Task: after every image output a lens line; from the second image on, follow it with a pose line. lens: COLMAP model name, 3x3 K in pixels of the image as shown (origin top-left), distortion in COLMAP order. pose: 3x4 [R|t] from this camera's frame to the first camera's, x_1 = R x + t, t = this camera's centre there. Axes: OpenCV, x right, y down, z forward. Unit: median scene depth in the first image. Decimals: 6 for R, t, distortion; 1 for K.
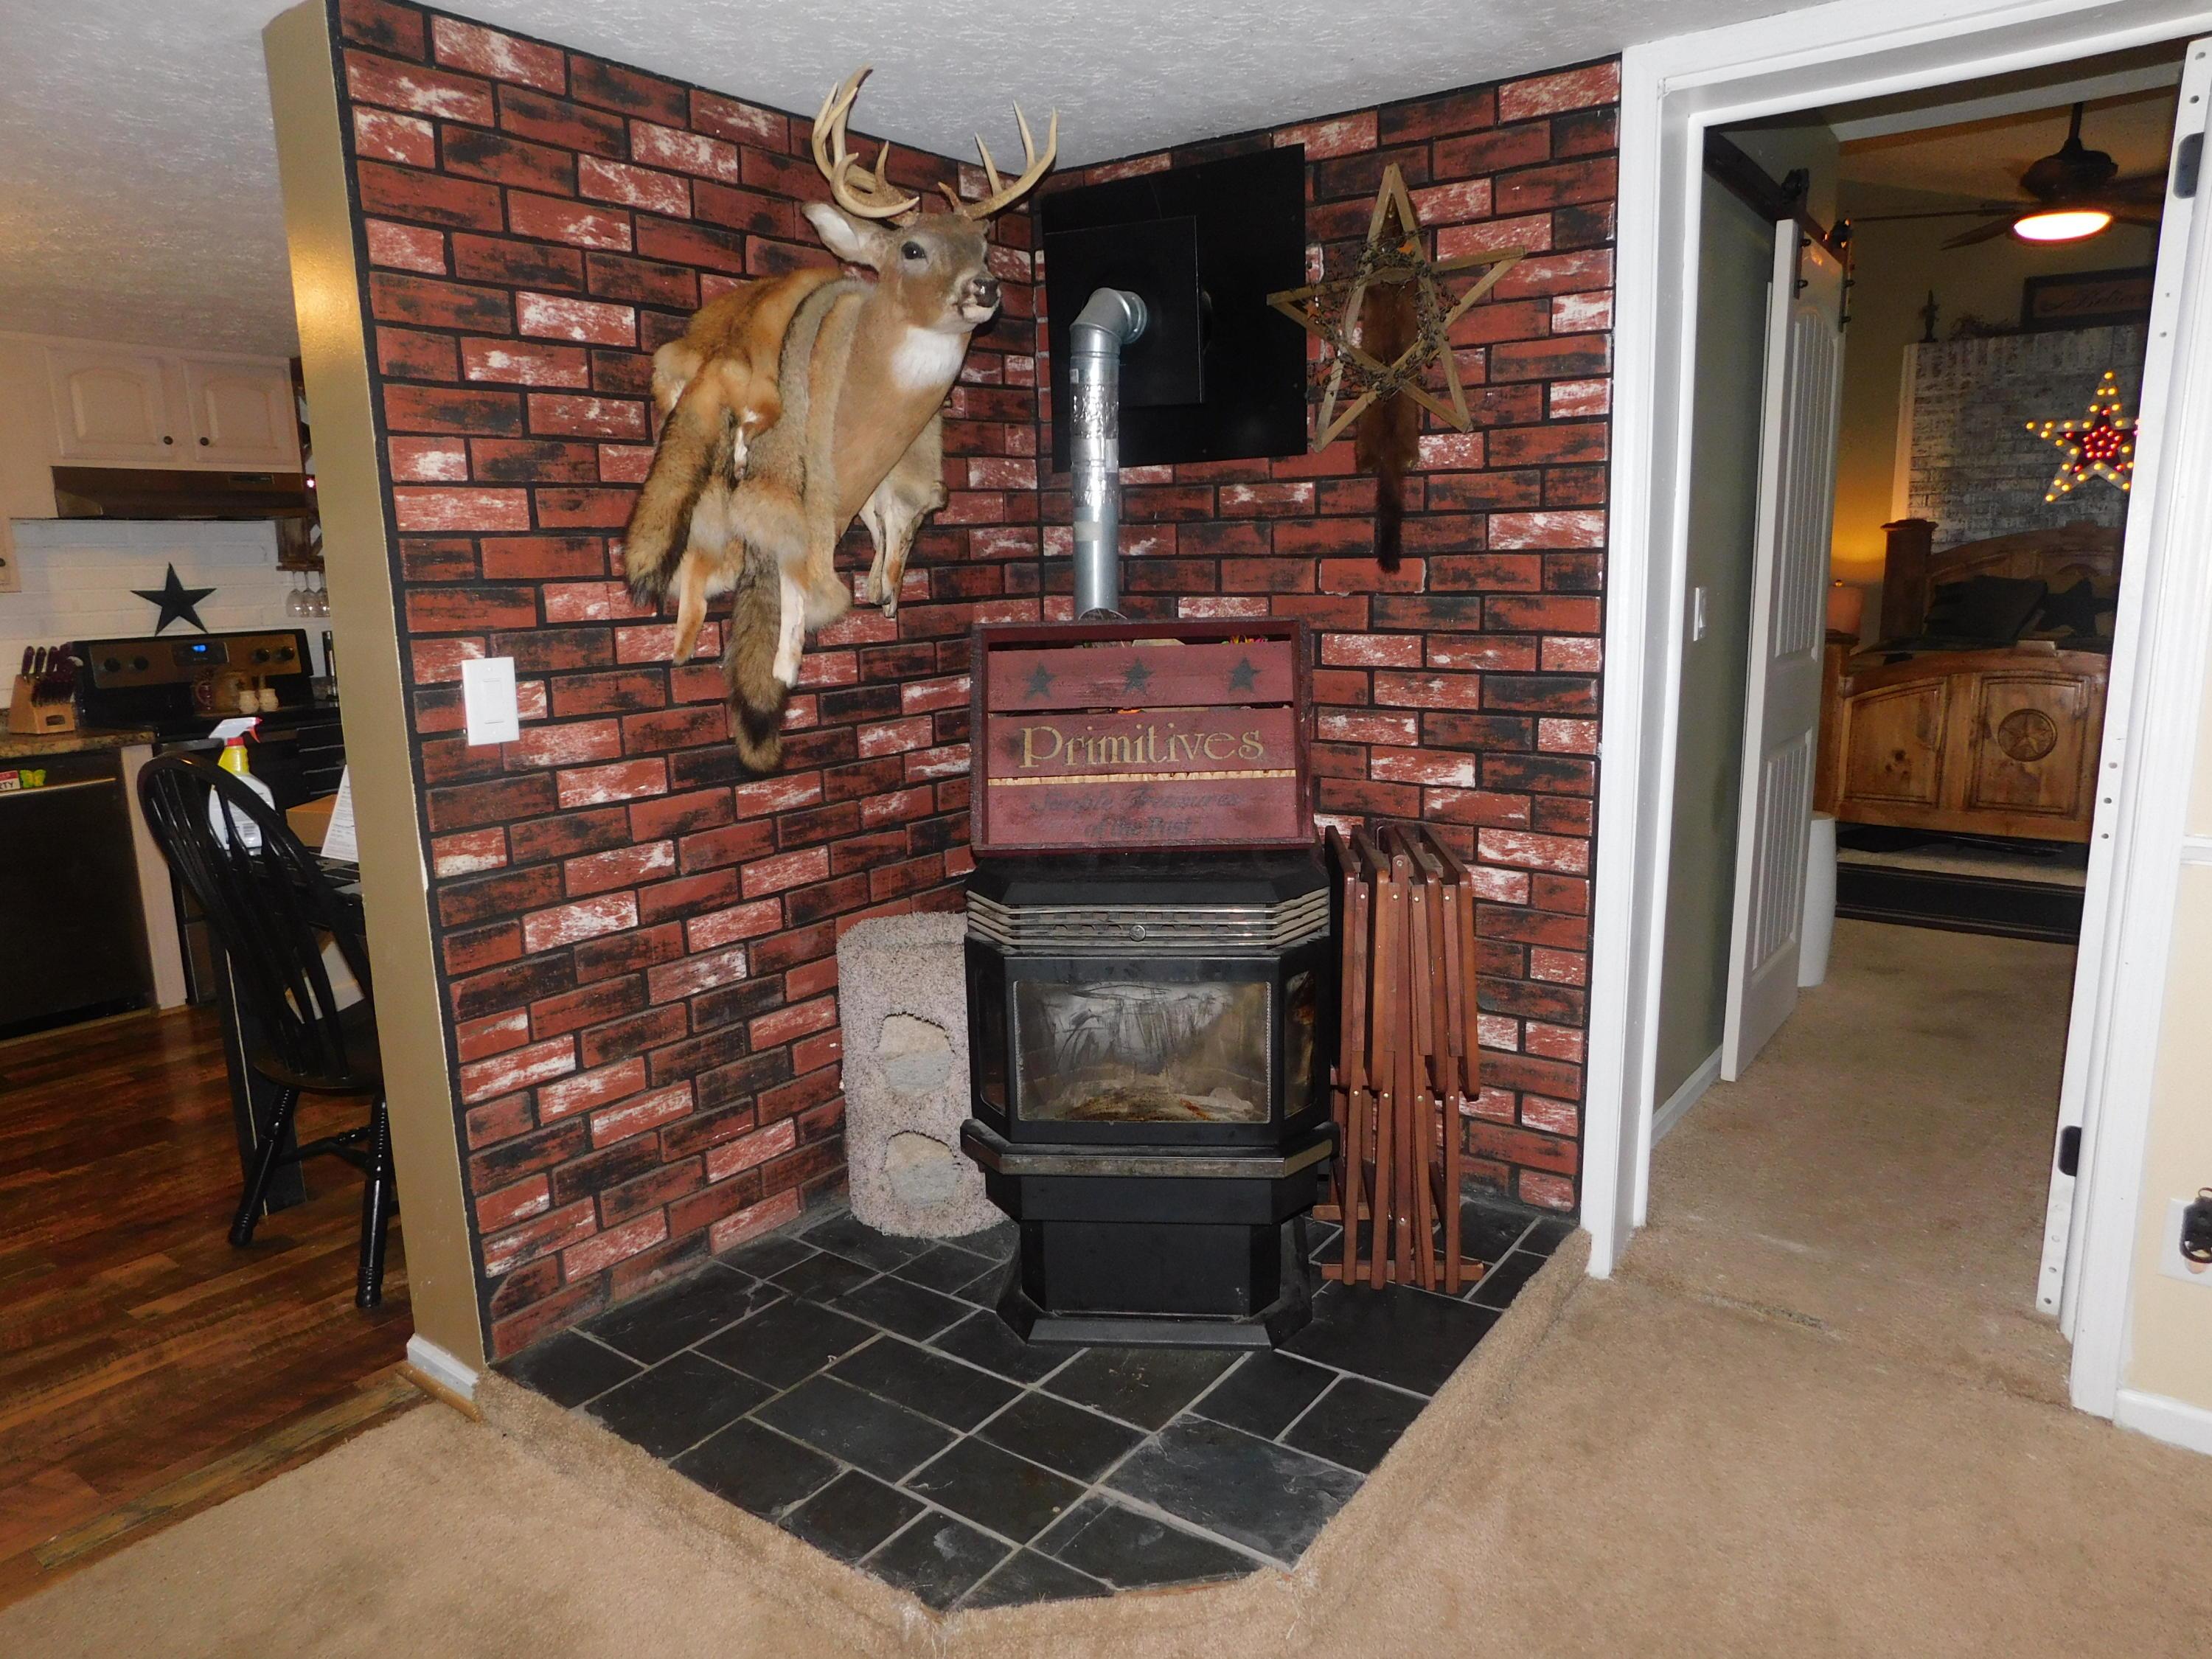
lens RADIAL K [[1470.8, 0, 1104.4], [0, 1470.8, 834.3], [0, 0, 1]] dist [-0.053647, 0.041468]
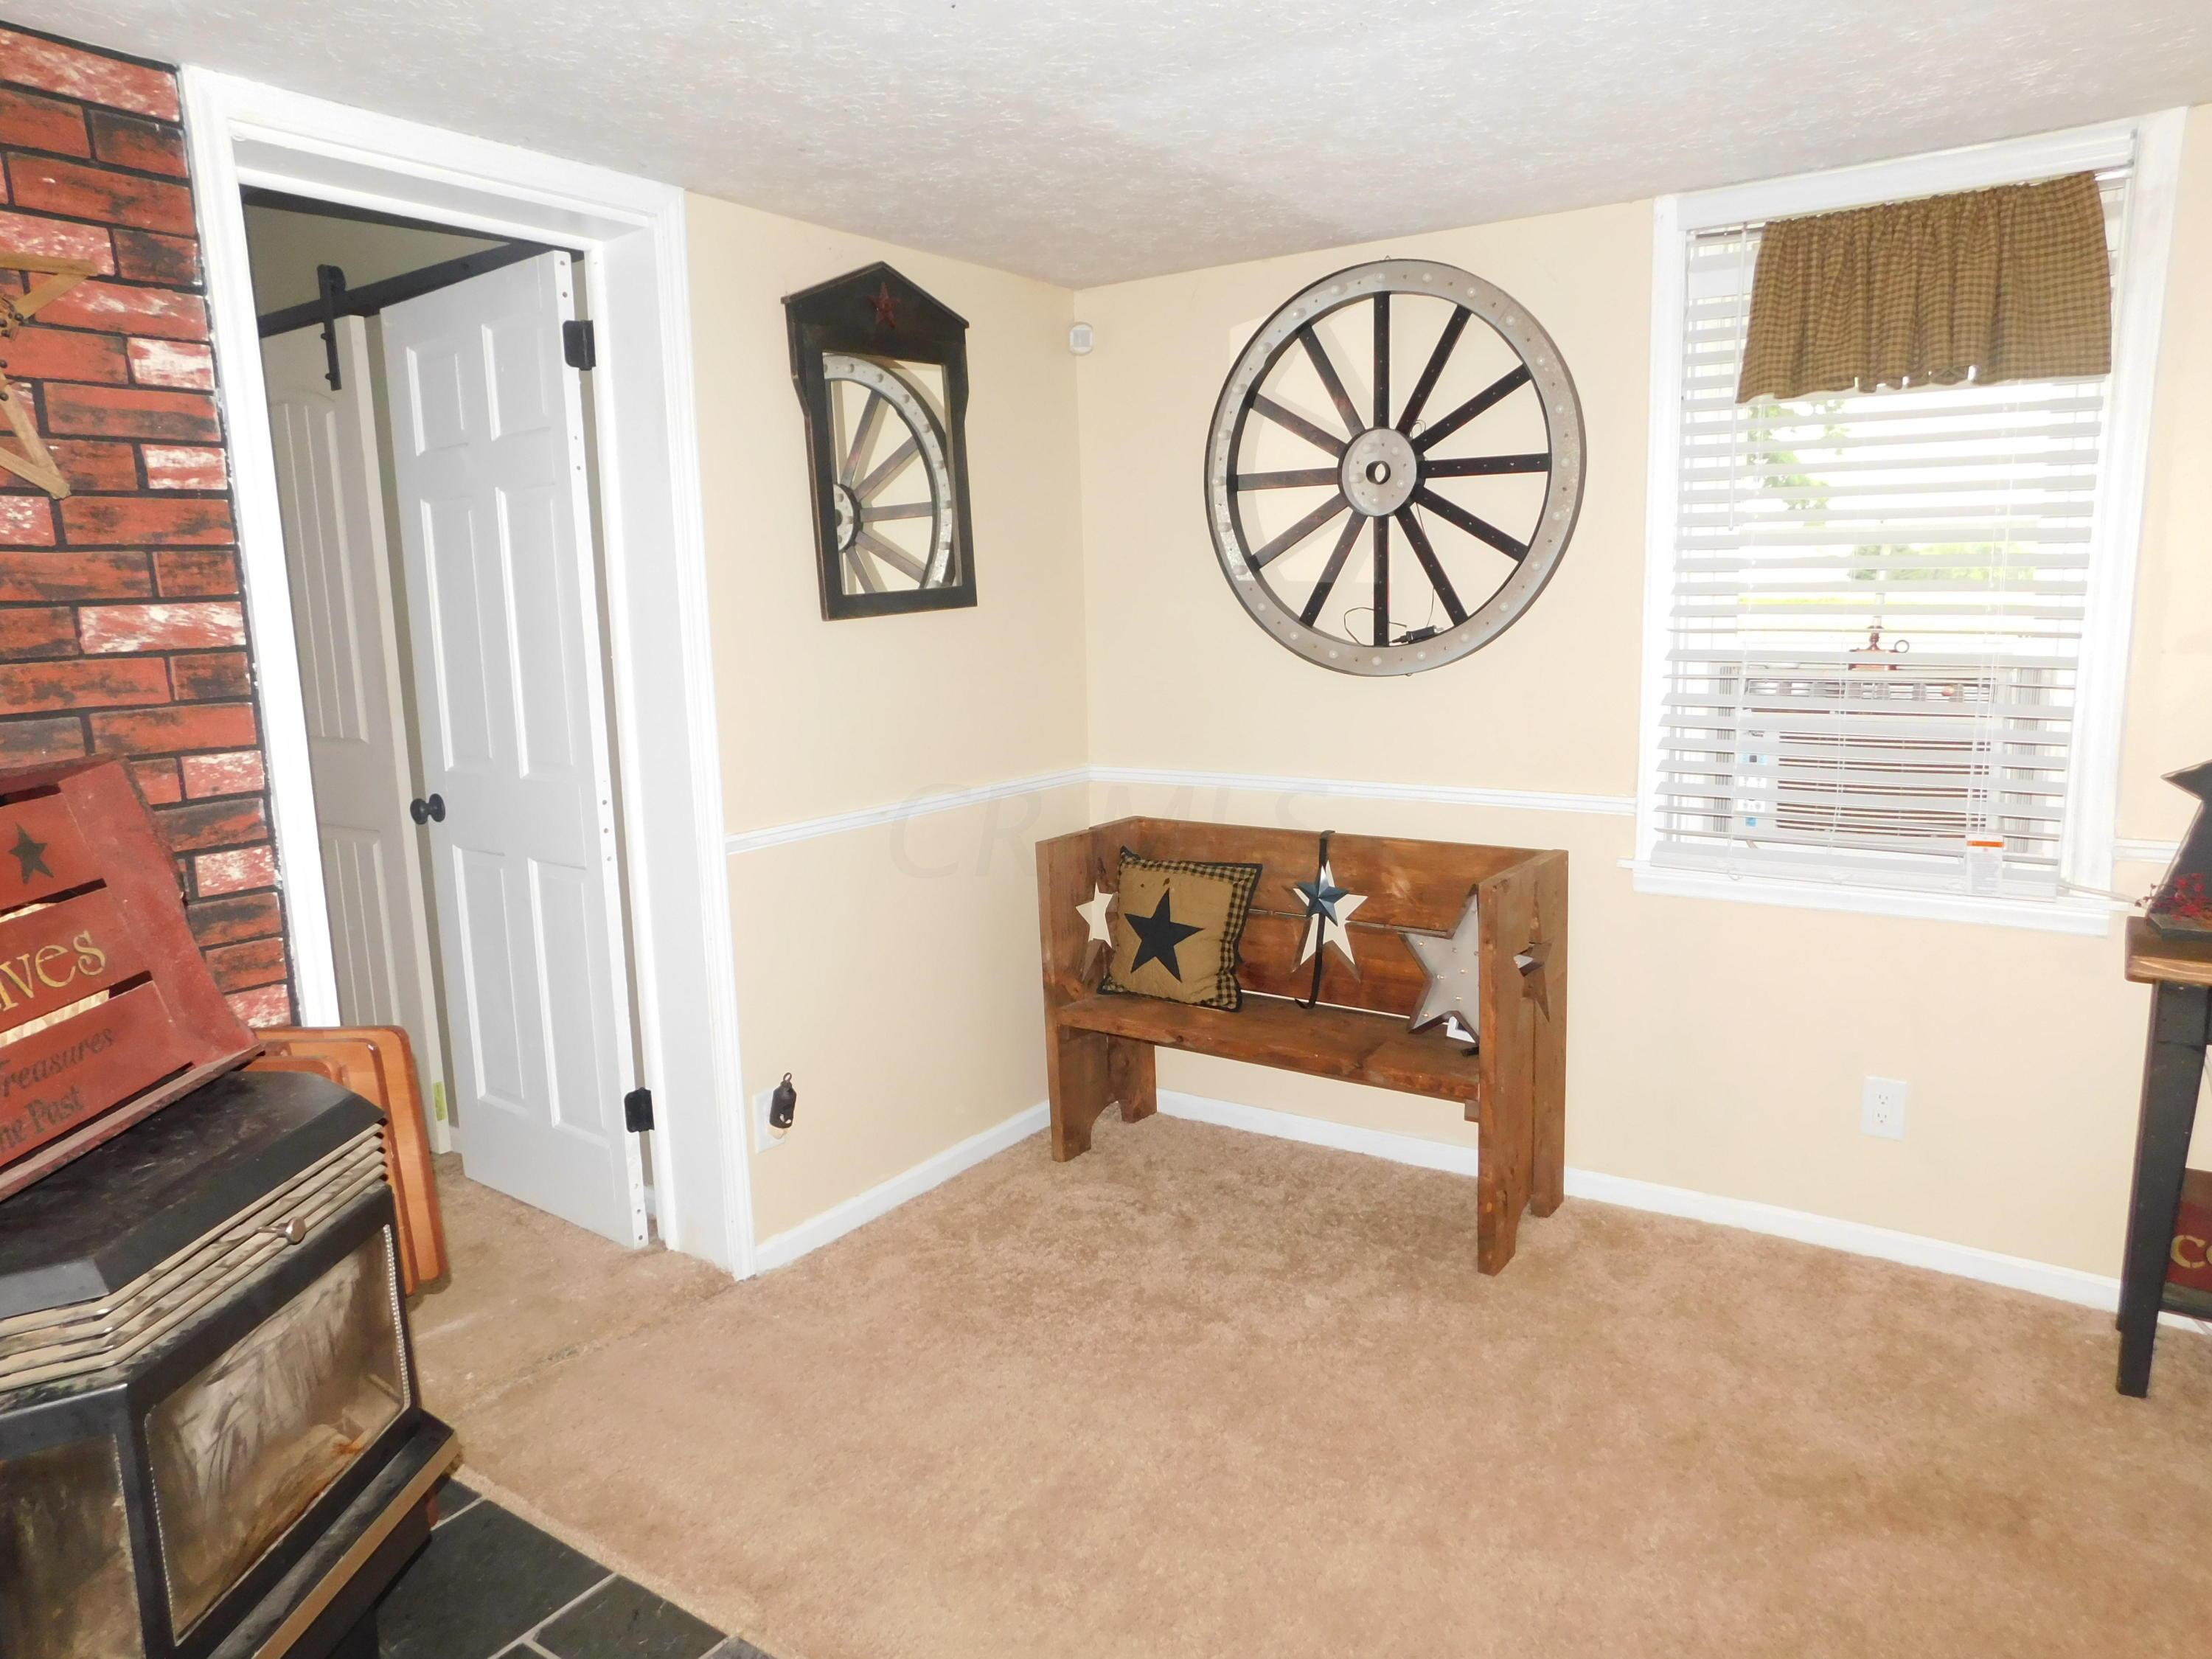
lens RADIAL K [[1470.8, 0, 1106.9], [0, 1470.8, 841.8], [0, 0, 1]] dist [-0.053647, 0.041468]
pose [[-0.025086, -0.152732, 0.987949, -0.518324], [0.211725, 0.965030, 0.154565, -0.107512], [-0.977007, 0.213051, 0.008129, 0.513789]]
